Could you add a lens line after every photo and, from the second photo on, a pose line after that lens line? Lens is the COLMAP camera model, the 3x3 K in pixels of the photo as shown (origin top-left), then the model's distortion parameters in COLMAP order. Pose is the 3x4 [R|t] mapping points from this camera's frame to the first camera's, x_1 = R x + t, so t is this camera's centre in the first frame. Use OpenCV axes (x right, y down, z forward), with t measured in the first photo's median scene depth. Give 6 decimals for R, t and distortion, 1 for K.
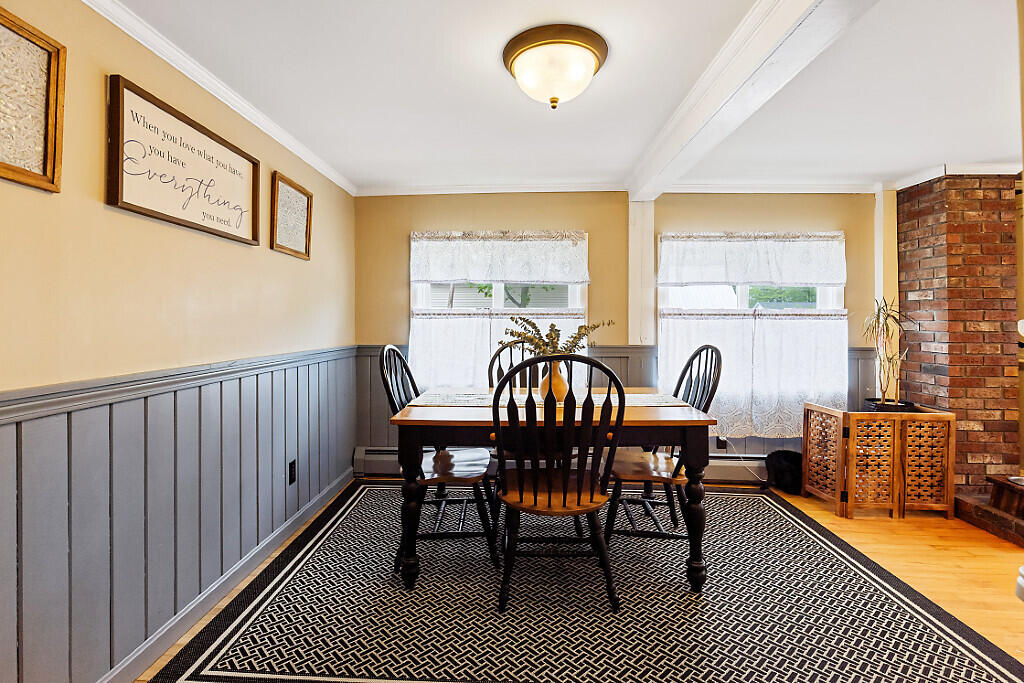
lens RADIAL K [[470.2, 0, 506.5], [0, 470.2, 317.6], [0, 0, 1]] dist [-0.003882, -0.000931]
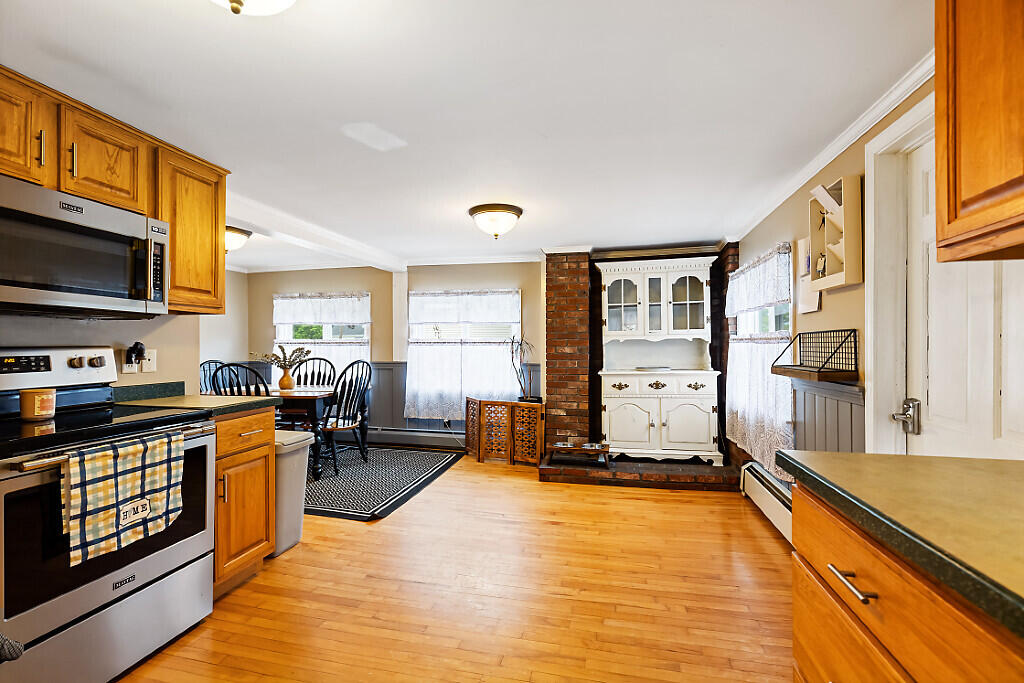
lens RADIAL K [[464.5, 0, 506.8], [0, 464.5, 339.3], [0, 0, 1]] dist [-0.000681, -0.000296]
pose [[0.982901, -0.007720, -0.183973, 0.970470], [0.008218, 0.999964, 0.001944, -0.018017], [0.183951, -0.003423, 0.982929, -0.507780]]
